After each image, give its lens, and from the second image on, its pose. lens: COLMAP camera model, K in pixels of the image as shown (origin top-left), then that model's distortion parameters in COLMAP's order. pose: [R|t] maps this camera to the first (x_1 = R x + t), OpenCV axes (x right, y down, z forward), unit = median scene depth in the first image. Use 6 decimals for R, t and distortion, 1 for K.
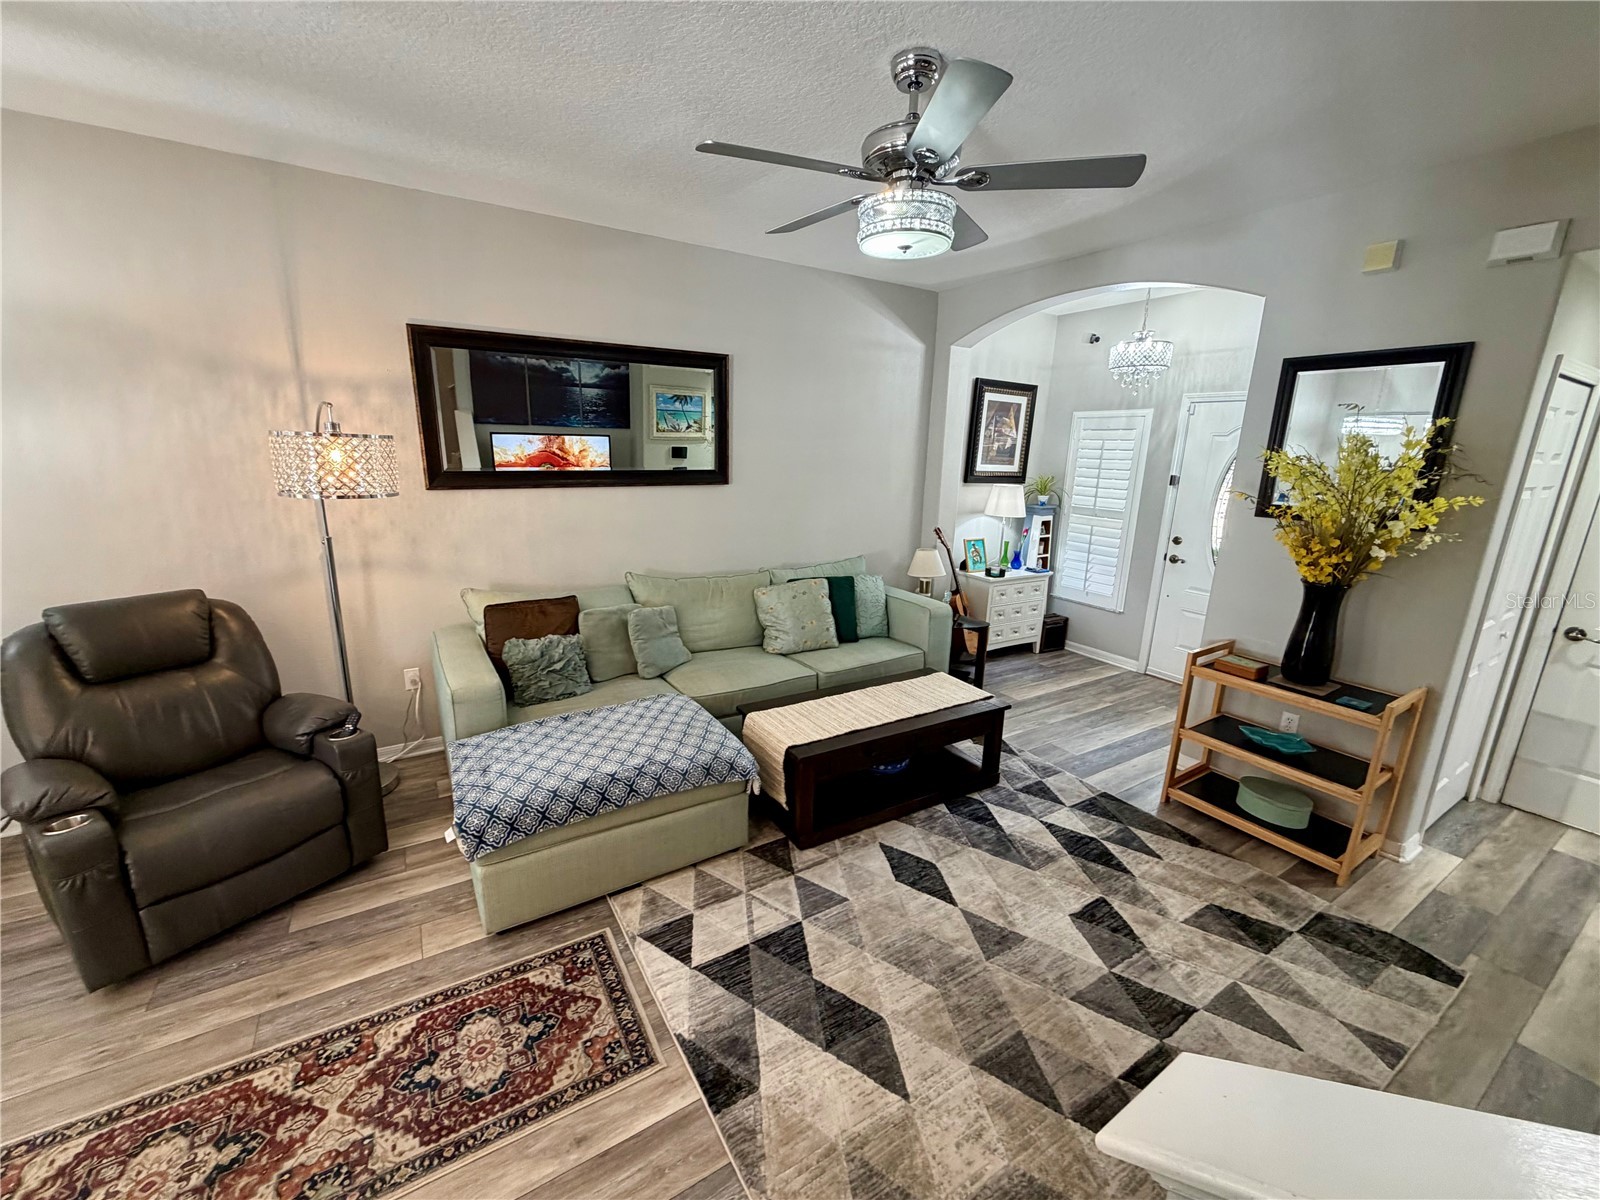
lens RADIAL K [[635.5, 0, 793.2], [0, 635.5, 600.8], [0, 0, 1]] dist [-0.000327, 0.000138]
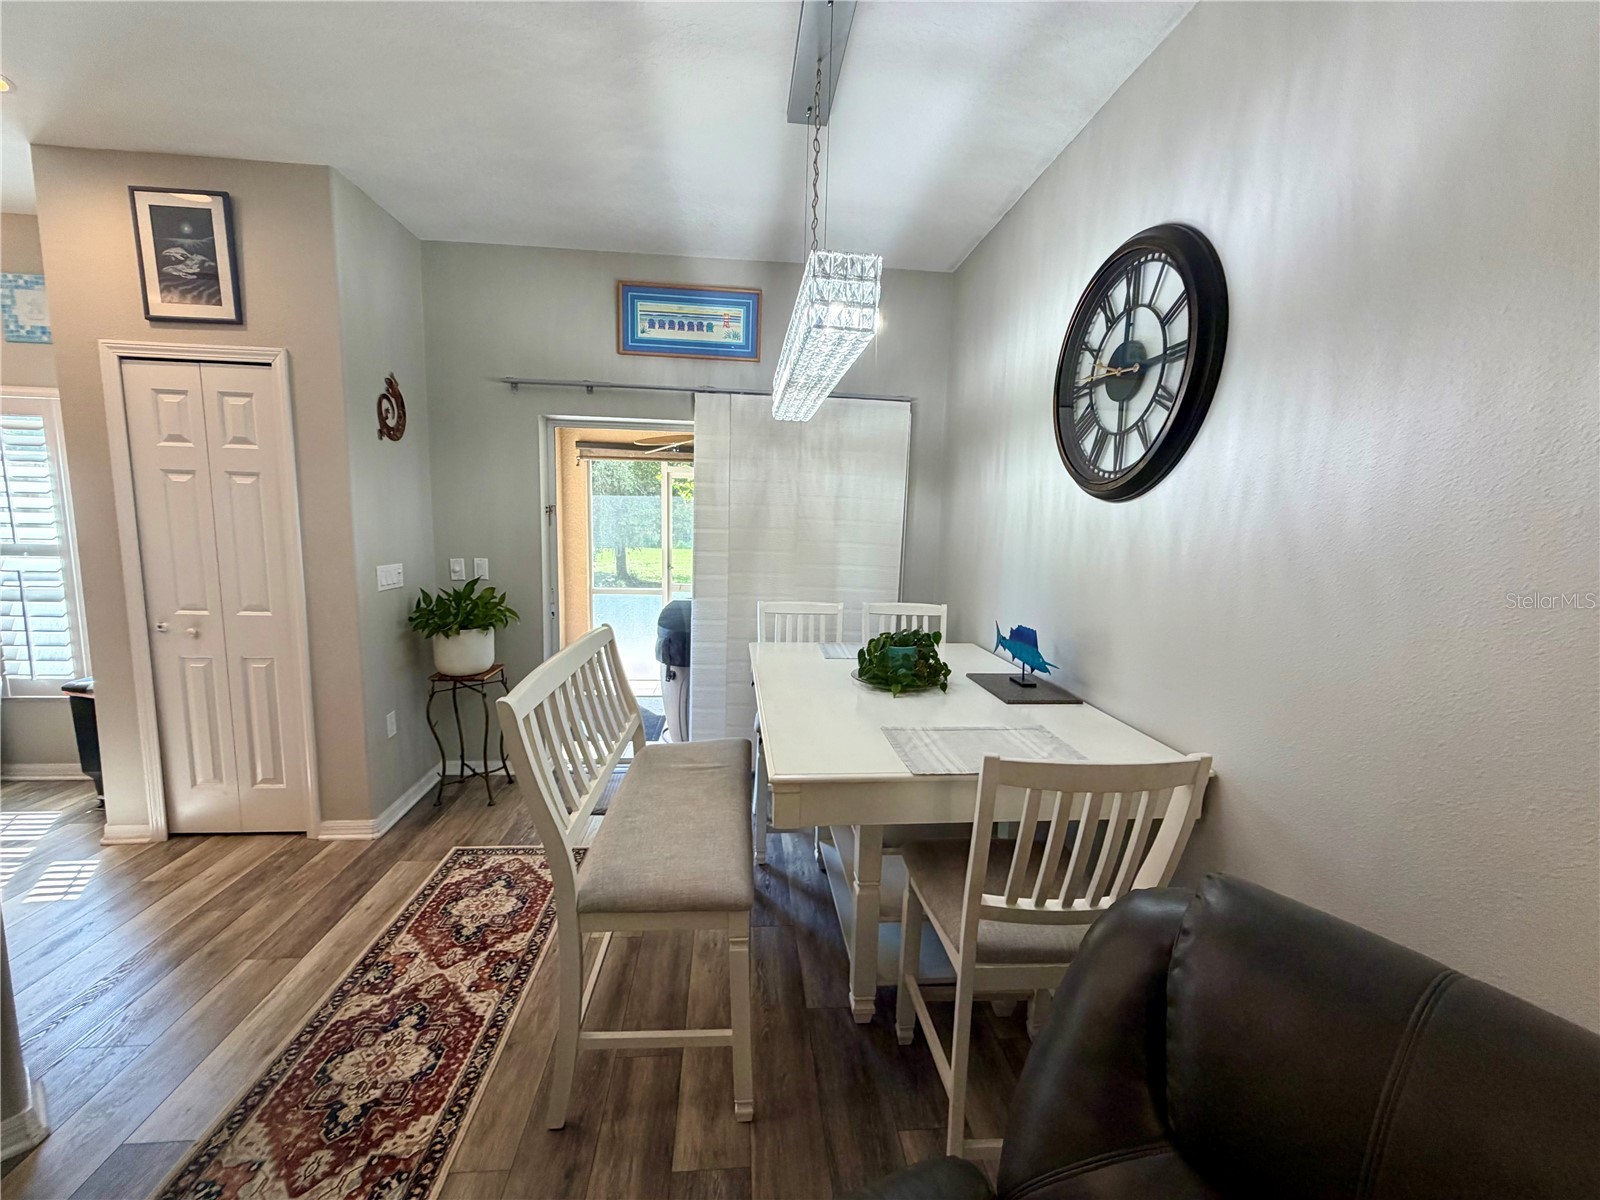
lens RADIAL K [[635.5, 0, 797.0], [0, 635.5, 598.3], [0, 0, 1]] dist [-0.000327, 0.000138]
pose [[-0.439093, 0.077690, -0.895076, 0.024661], [-0.255151, 0.944452, 0.207144, -0.237404], [0.861449, 0.319335, -0.394880, 1.326486]]
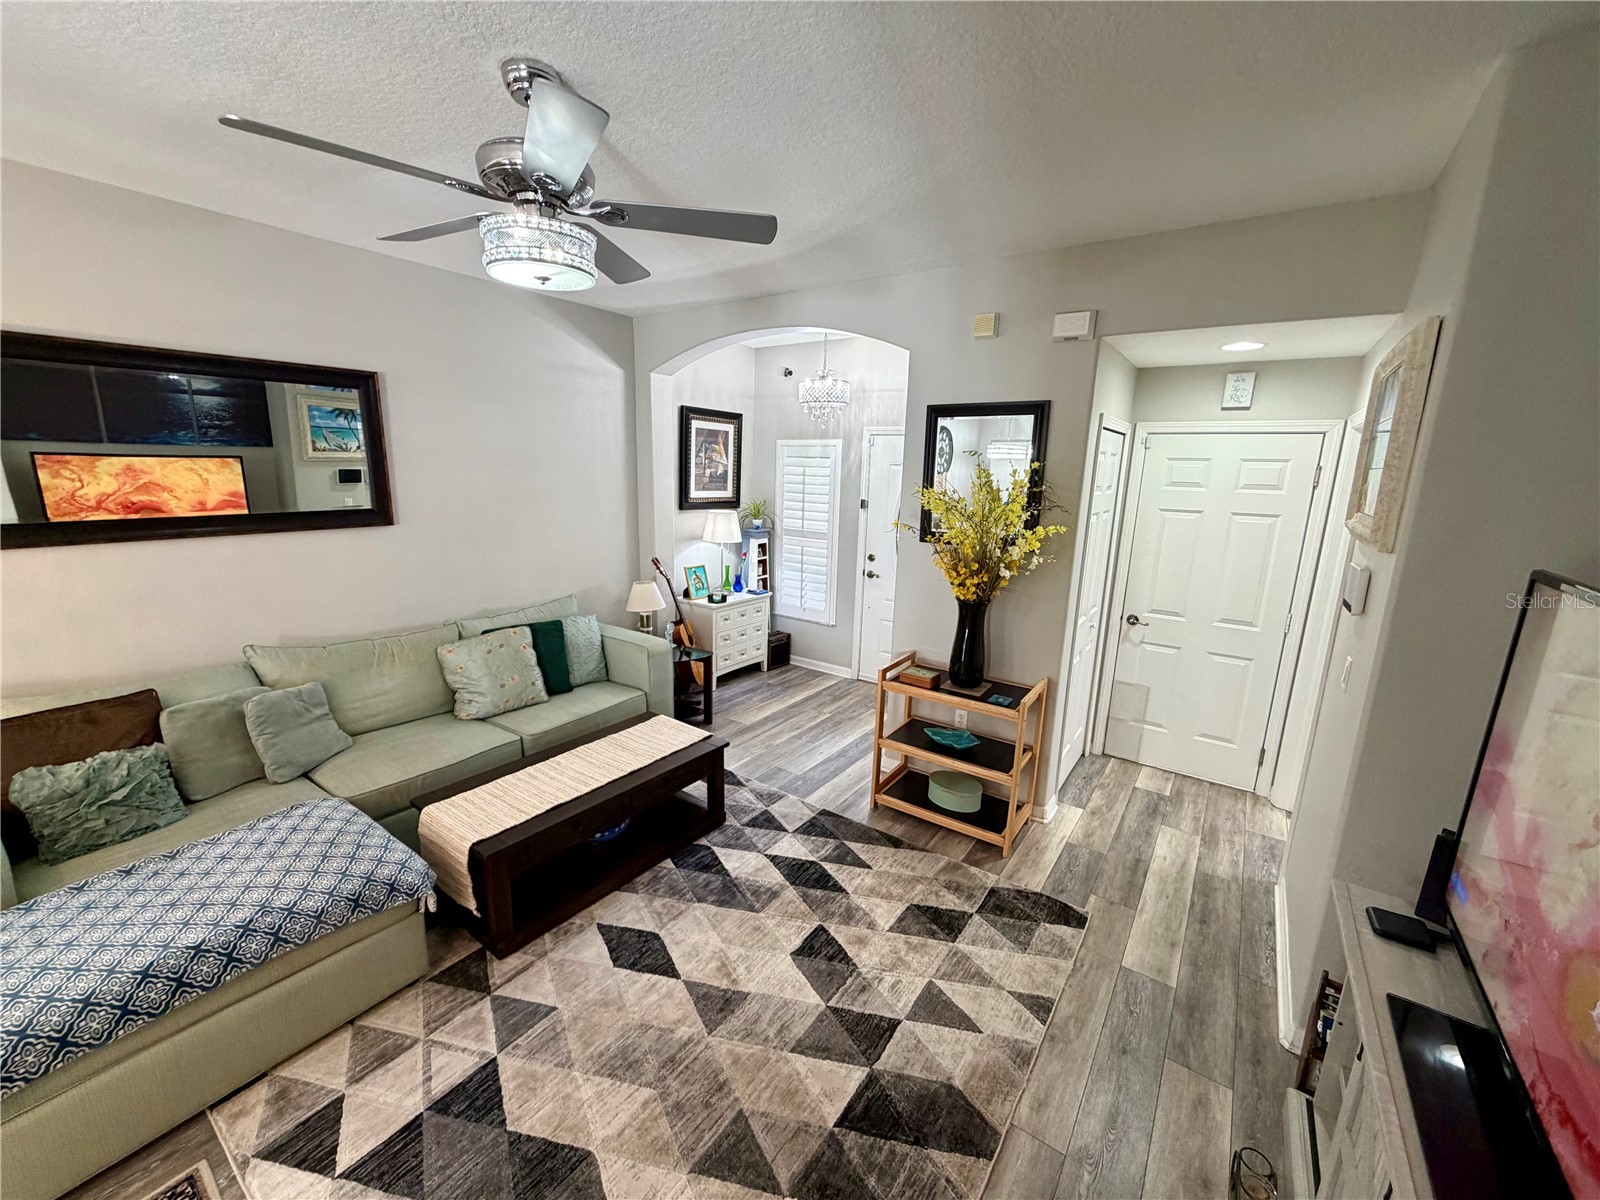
lens RADIAL K [[635.5, 0, 793.3], [0, 635.5, 600.8], [0, 0, 1]] dist [-0.000327, 0.000138]
pose [[0.922983, -0.082339, 0.375930, 0.101536], [0.089602, 0.995976, -0.001844, -0.056634], [-0.374265, 0.035386, 0.926646, 0.044925]]
